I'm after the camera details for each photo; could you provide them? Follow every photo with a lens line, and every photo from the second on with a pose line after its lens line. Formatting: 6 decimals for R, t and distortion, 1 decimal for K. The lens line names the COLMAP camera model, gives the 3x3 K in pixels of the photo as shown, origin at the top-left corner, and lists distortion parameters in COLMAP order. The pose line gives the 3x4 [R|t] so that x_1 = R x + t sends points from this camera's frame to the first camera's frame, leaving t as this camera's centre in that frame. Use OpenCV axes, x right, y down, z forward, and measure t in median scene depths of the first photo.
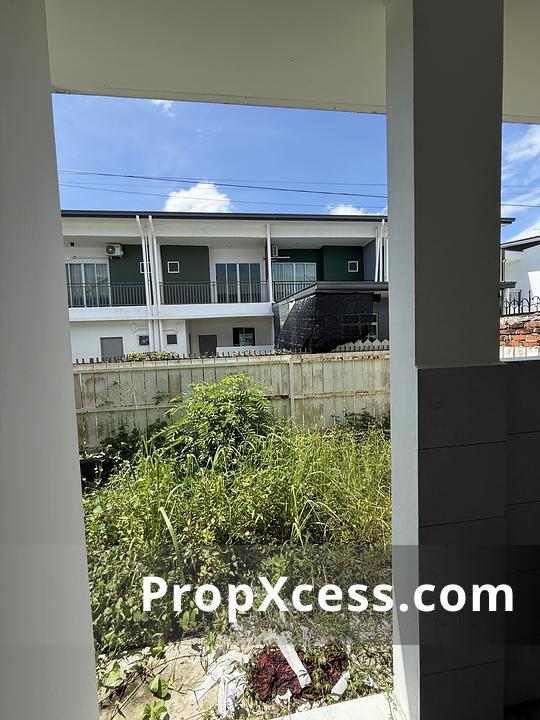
lens RADIAL K [[284.3, 0, 272.3], [0, 284.3, 358.4], [0, 0, 1]] dist [0.000470, -0.000196]
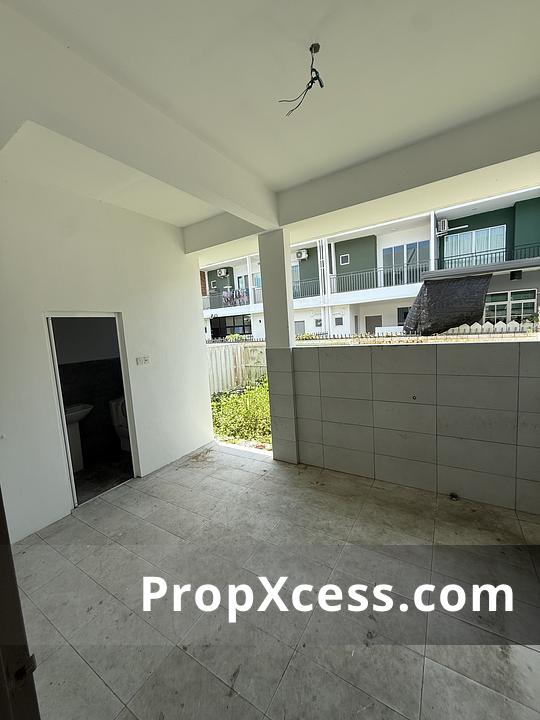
lens RADIAL K [[284.3, 0, 272.6], [0, 284.3, 356.5], [0, 0, 1]] dist [0.000470, -0.000196]
pose [[0.765578, 0.055031, -0.640985, 0.218364], [-0.007289, 0.997013, 0.076891, -0.009475], [0.643301, -0.054194, 0.763693, -0.124687]]
